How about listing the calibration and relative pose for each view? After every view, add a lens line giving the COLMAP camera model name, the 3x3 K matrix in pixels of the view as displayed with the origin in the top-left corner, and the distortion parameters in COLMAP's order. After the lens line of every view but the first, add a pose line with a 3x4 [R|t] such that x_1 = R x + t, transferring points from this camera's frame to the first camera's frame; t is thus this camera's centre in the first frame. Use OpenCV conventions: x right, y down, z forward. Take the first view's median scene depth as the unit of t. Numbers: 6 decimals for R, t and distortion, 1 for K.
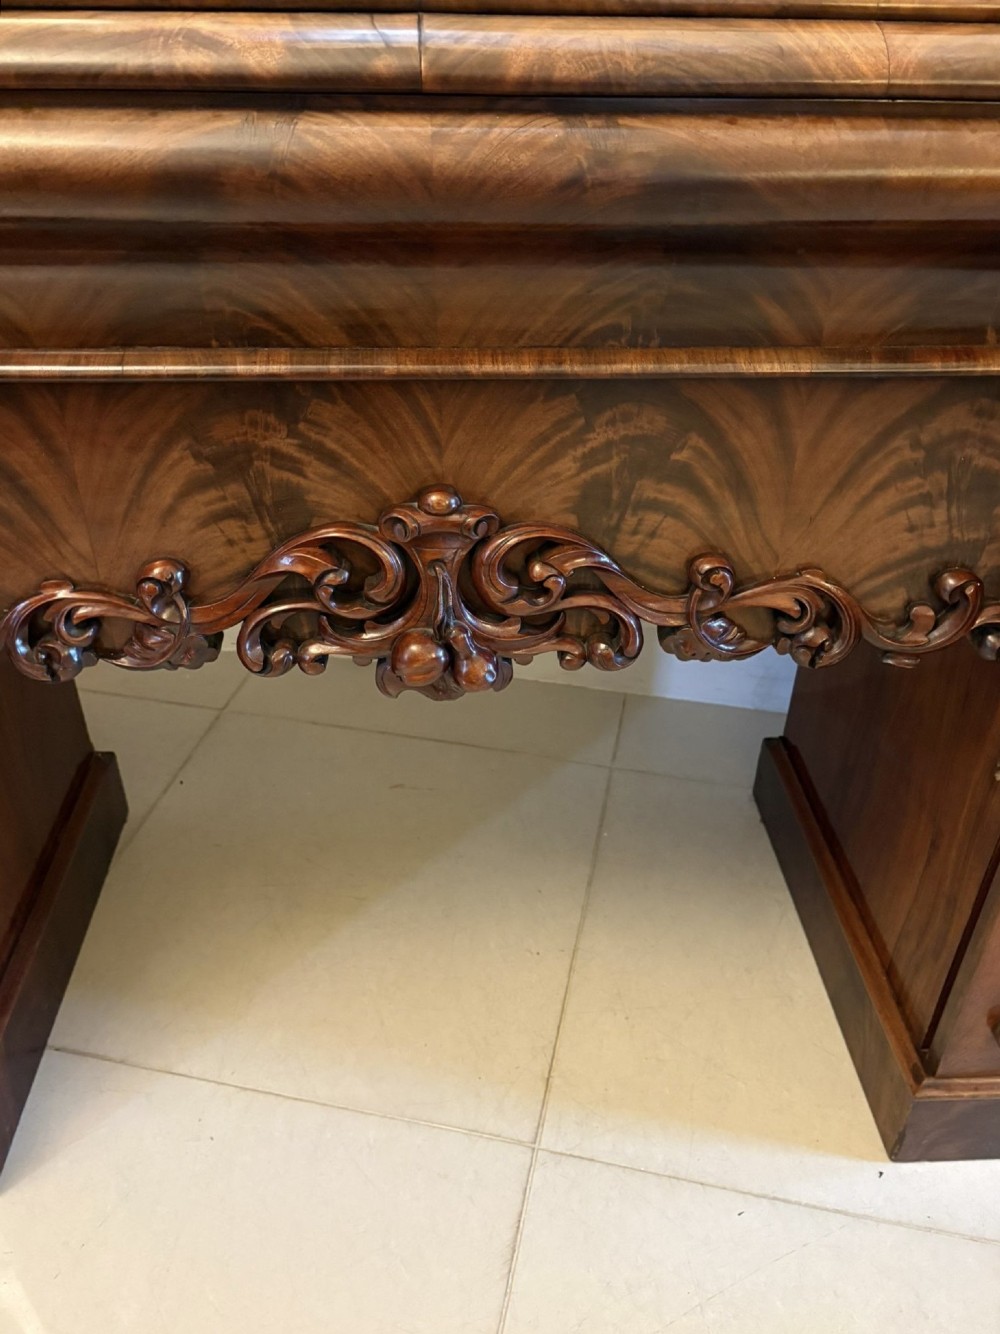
lens RADIAL K [[1063.8, 0, 499.7], [0, 1063.8, 668.0], [0, 0, 1]] dist [0.008570, -0.001851]
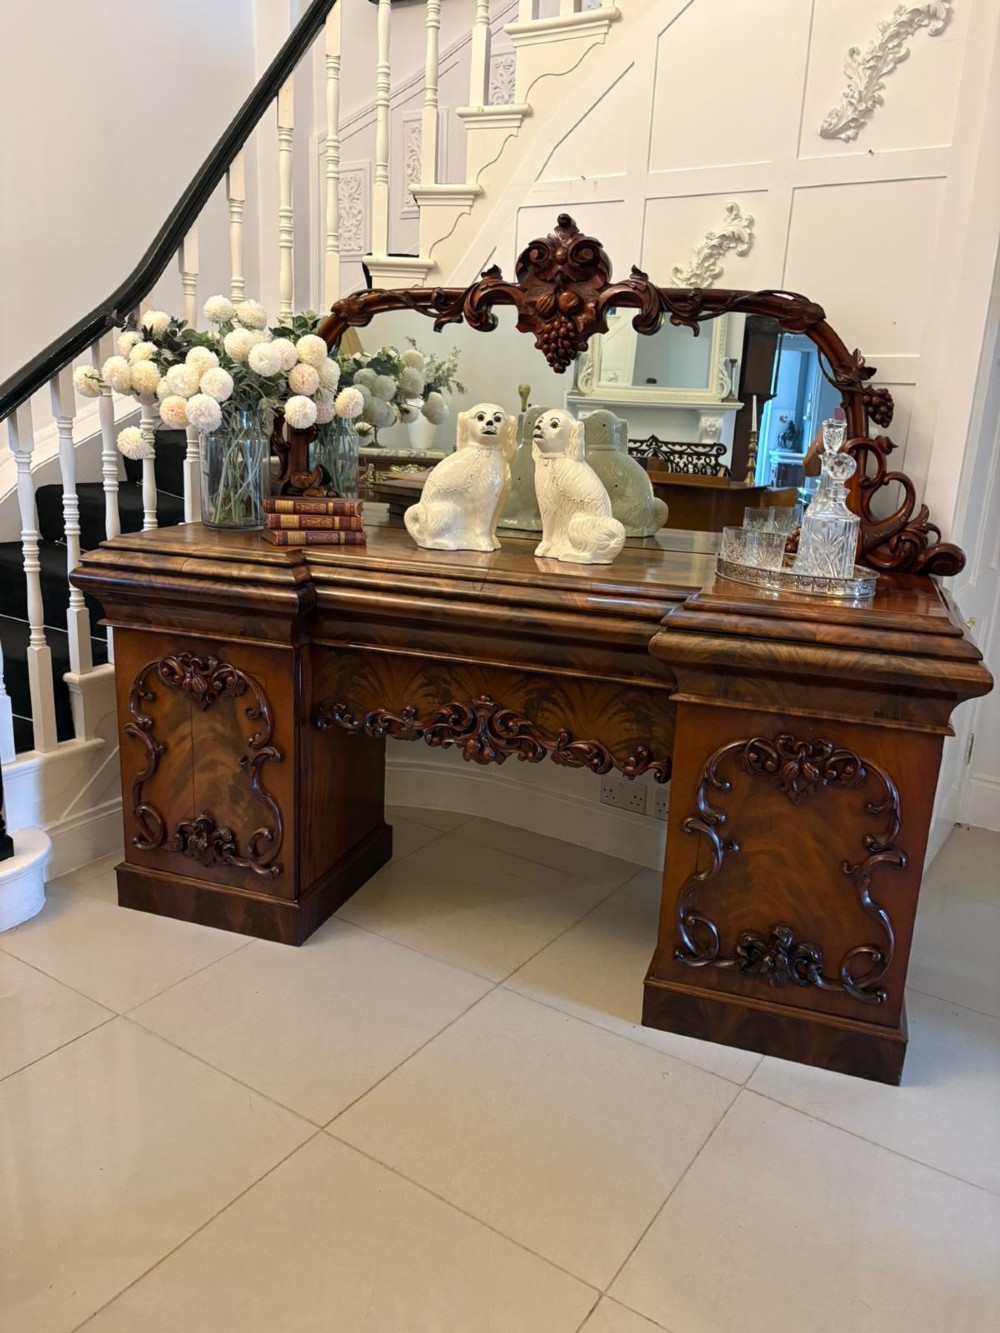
lens RADIAL K [[1001.8, 0, 502.2], [0, 1001.8, 659.6], [0, 0, 1]] dist [0.034910, 0.000687]
pose [[0.928860, 0.118153, -0.351084, 1.097930], [-0.232291, 0.924052, -0.303592, 0.674154], [0.288549, 0.363548, 0.885761, -1.856026]]
